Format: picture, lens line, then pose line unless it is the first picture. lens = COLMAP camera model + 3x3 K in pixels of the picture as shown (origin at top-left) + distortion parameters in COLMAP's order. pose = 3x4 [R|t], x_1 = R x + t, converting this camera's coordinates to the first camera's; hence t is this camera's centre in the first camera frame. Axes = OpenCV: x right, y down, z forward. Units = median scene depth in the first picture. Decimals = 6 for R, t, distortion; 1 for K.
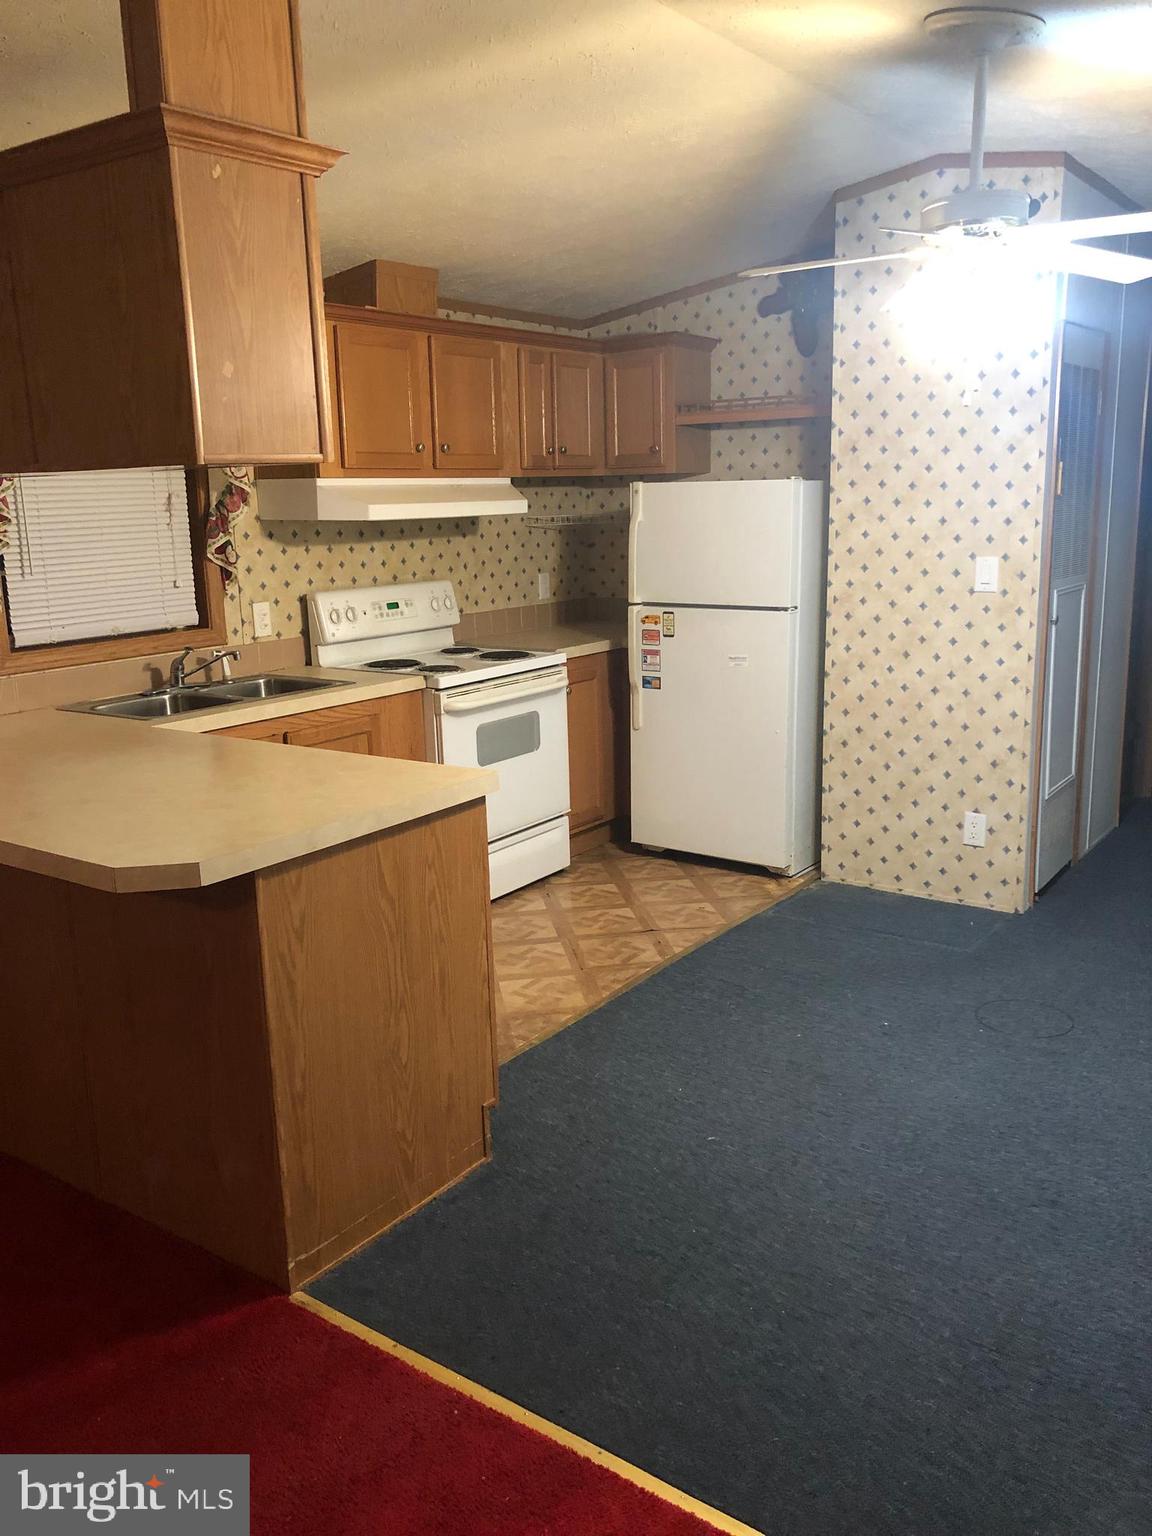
lens RADIAL K [[1265.6, 0, 576.0], [0, 1265.6, 768.0], [0, 0, 1]] dist [0.124029, -0.471280]
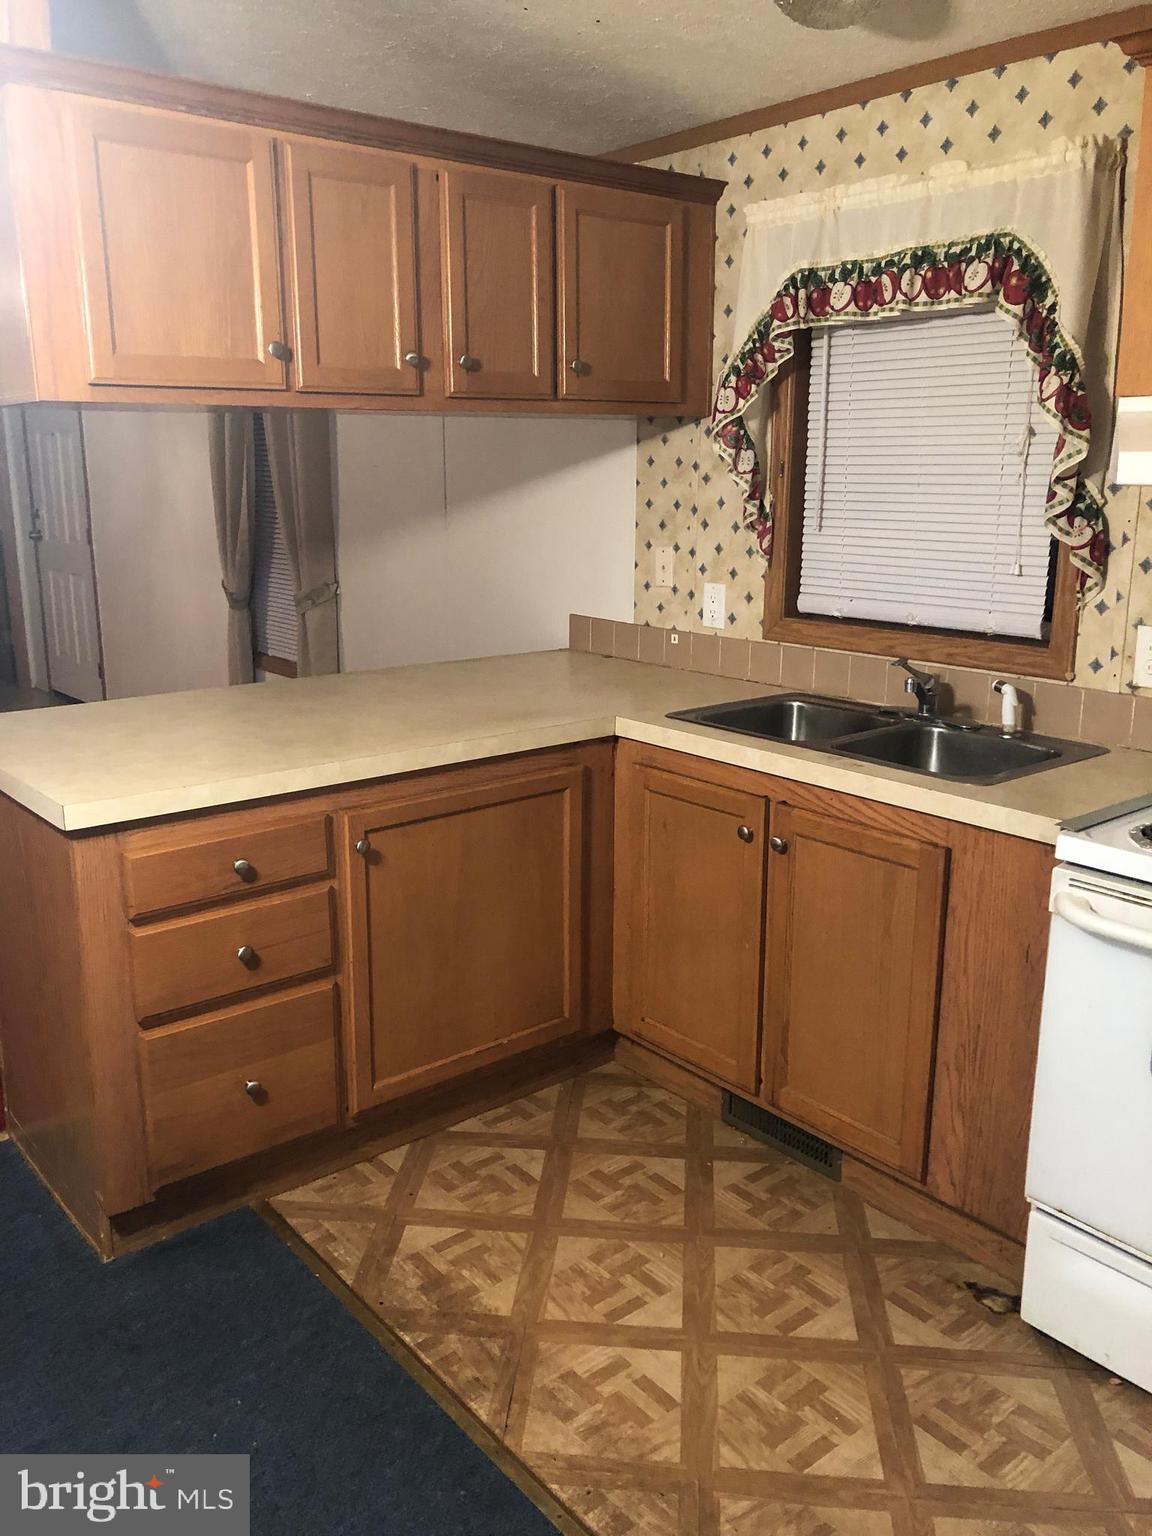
lens RADIAL K [[1260.2, 0, 568.8], [0, 1260.2, 760.9], [0, 0, 1]] dist [-0.007757, 0.042174]
pose [[-0.263475, 0.251912, -0.931194, 0.334616], [-0.195642, 0.931287, 0.307292, -0.189890], [0.944619, 0.263145, -0.196086, 0.865532]]
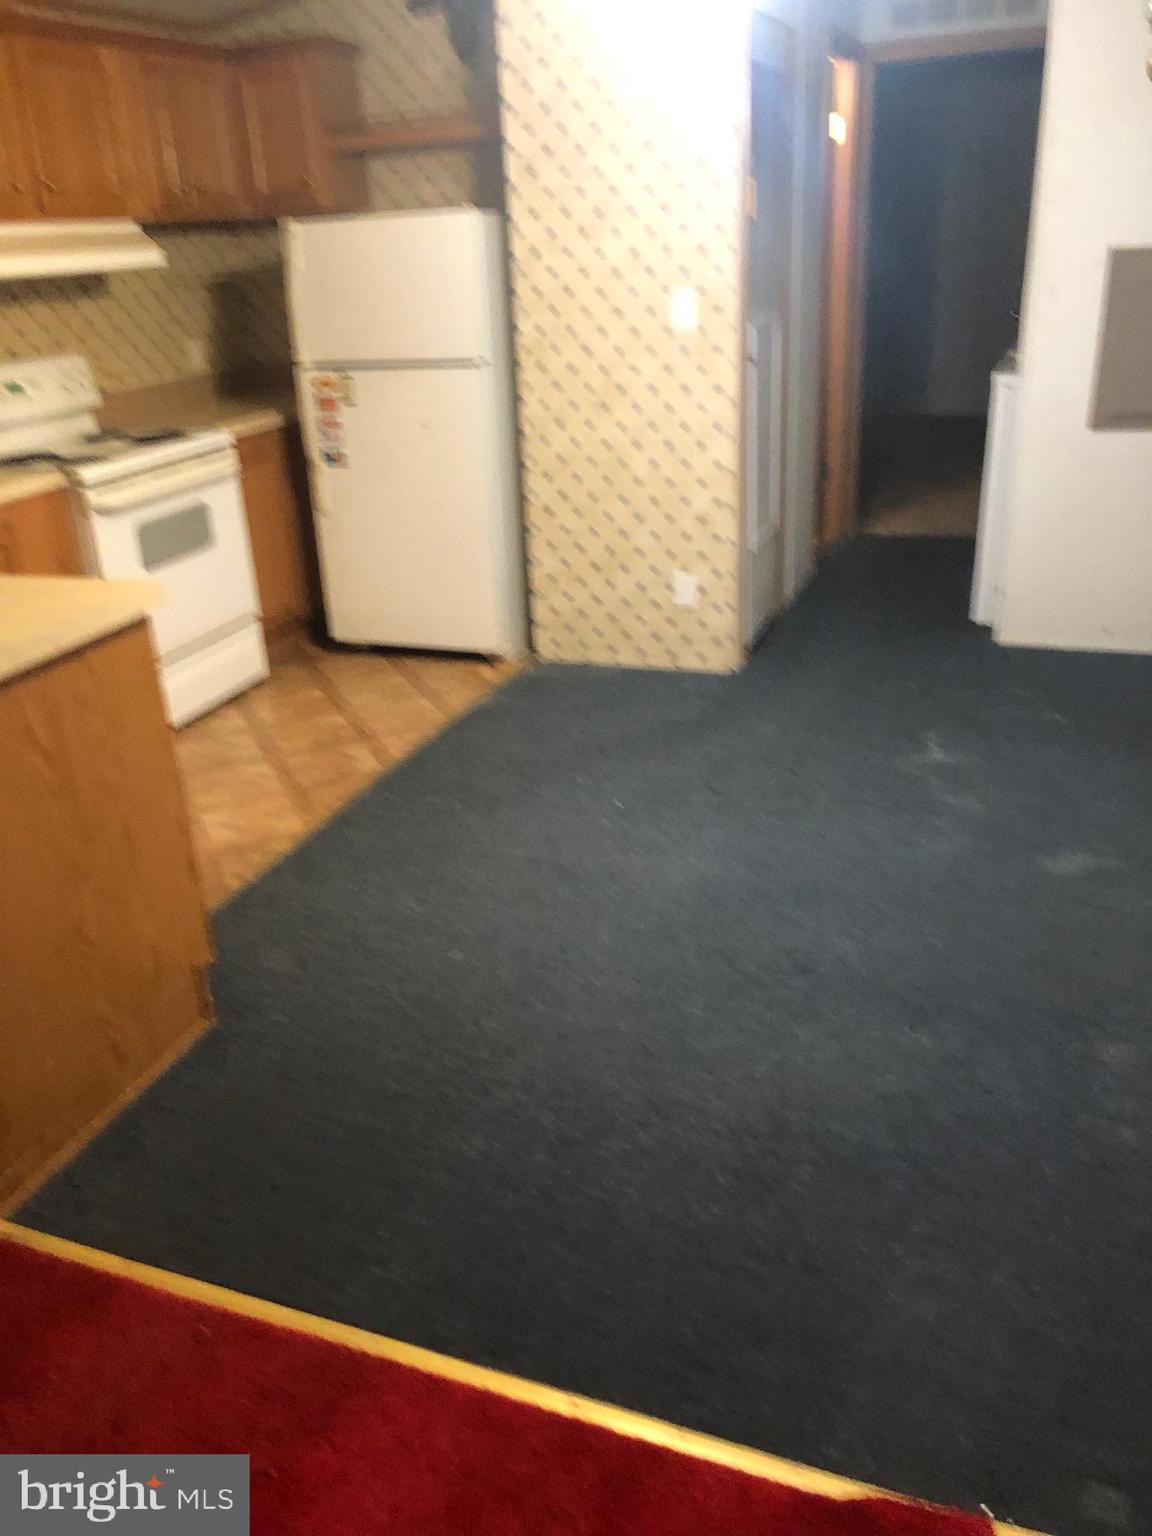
lens RADIAL K [[1236.6, 0, 530.1], [0, 1236.6, 788.0], [0, 0, 1]] dist [0.002344, 0.000486]
pose [[0.975241, -0.123651, 0.183347, 0.006265], [0.085495, 0.975423, 0.203077, -0.006342], [-0.203951, -0.182373, 0.961844, 0.094335]]
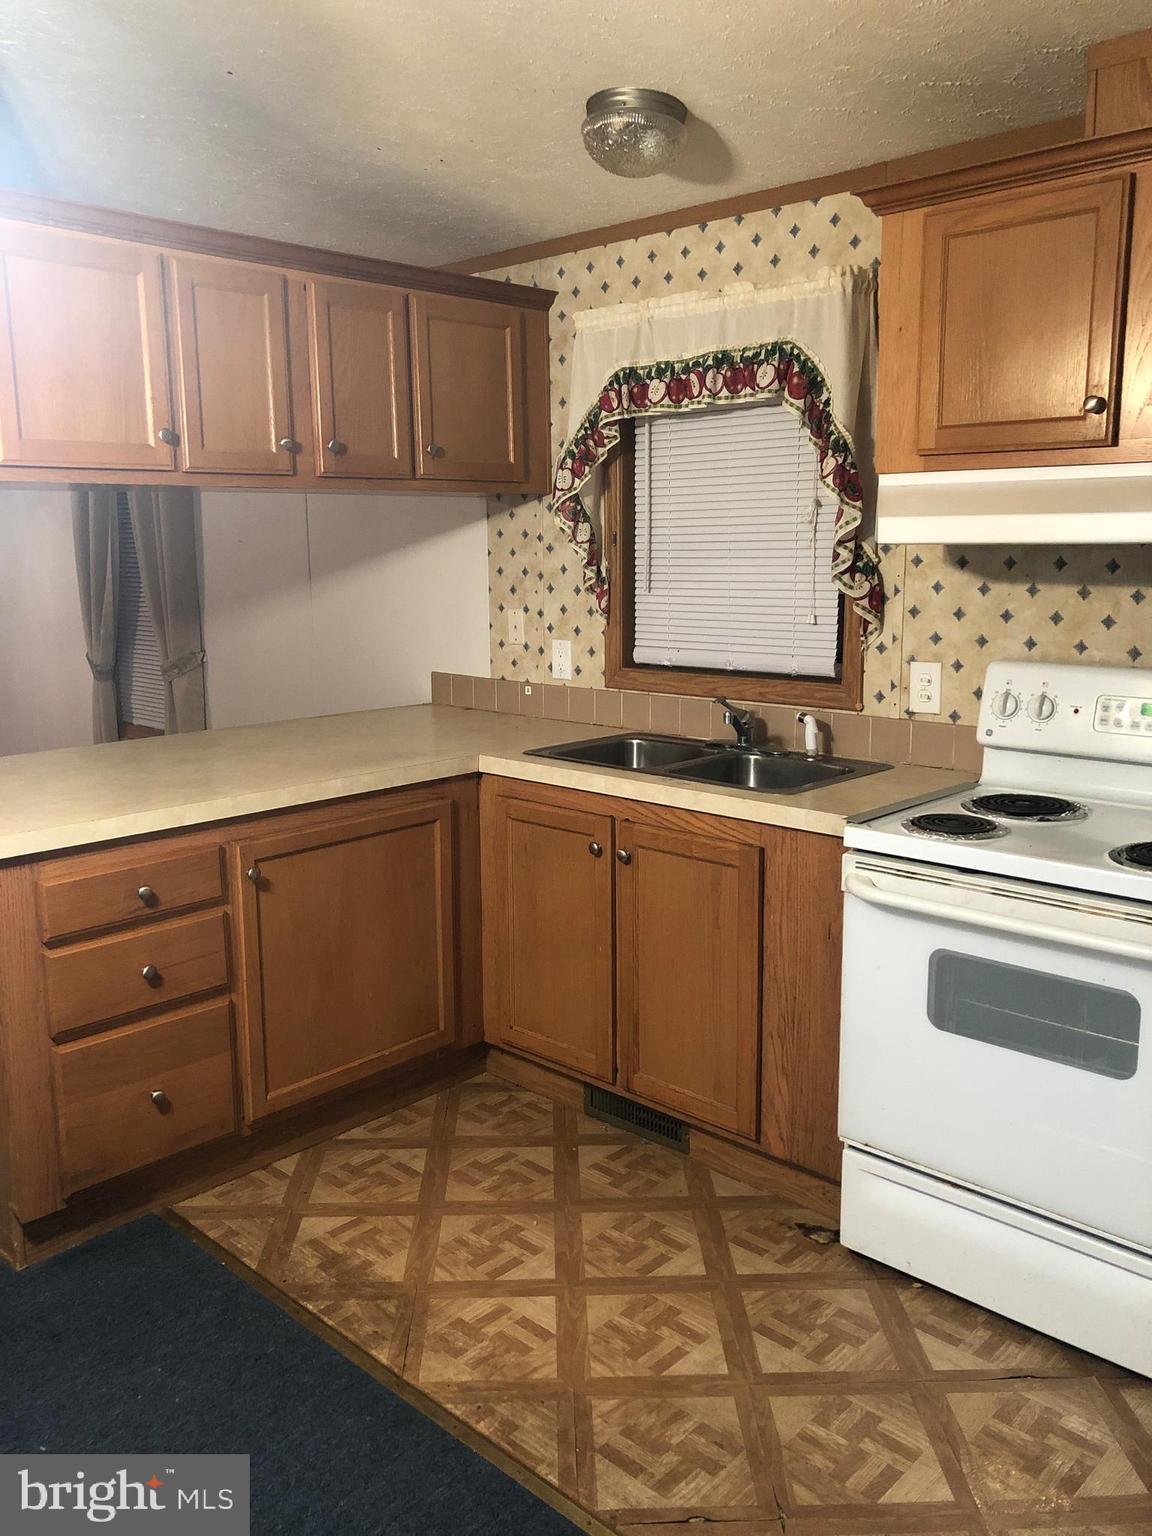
lens RADIAL K [[1258.4, 0, 580.1], [0, 1258.4, 759.5], [0, 0, 1]] dist [0.043360, -0.059745]
pose [[-0.137674, 0.200164, -0.970041, 0.416703], [-0.194899, 0.954745, 0.224669, -0.190482], [0.971113, 0.219991, -0.092432, 0.880591]]
